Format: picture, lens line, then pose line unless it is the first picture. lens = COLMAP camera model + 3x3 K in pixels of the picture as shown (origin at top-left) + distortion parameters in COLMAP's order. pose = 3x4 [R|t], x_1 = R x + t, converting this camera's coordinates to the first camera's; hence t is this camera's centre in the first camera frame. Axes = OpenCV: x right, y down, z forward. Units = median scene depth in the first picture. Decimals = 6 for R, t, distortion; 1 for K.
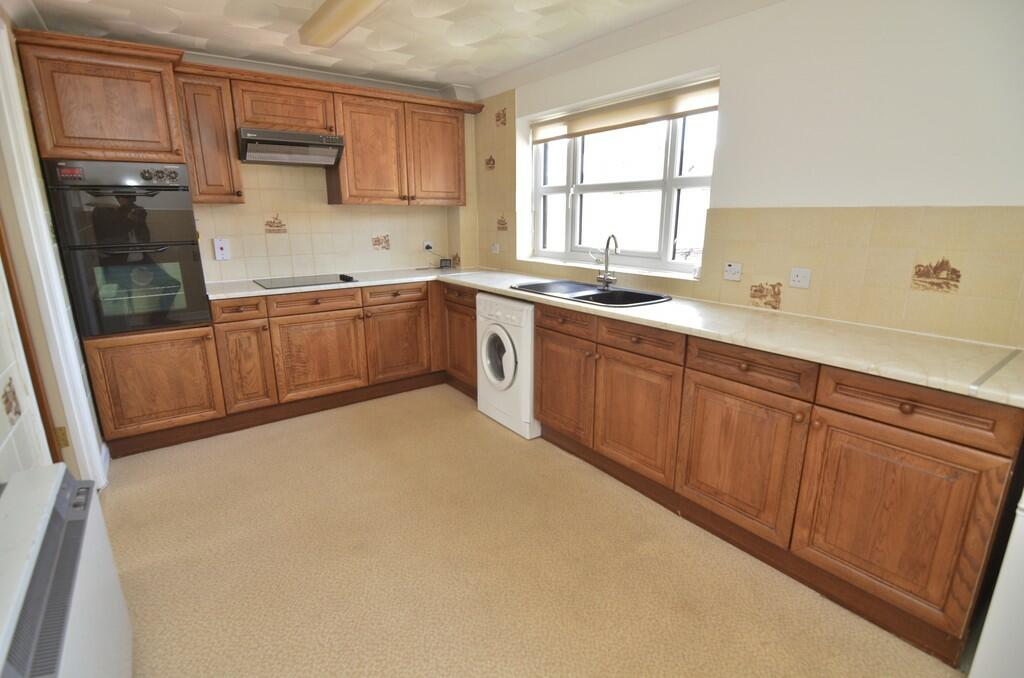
lens RADIAL K [[484.0, 0, 512.0], [0, 484.0, 339.0], [0, 0, 1]] dist [-0.027137, -0.000490]
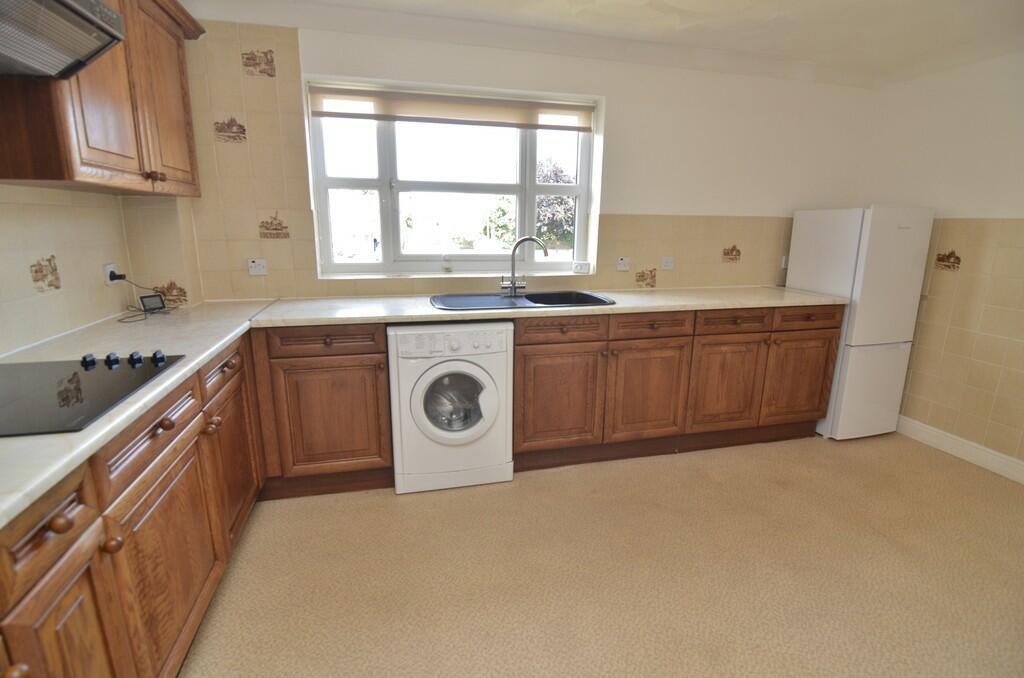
lens RADIAL K [[494.1, 0, 512.0], [0, 494.1, 339.0], [0, 0, 1]] dist [-0.005690, -0.000638]
pose [[0.371503, -0.205507, 0.905402, -0.794120], [0.219134, 0.967051, 0.129586, -0.163926], [-0.902200, 0.150263, 0.404296, 0.687367]]
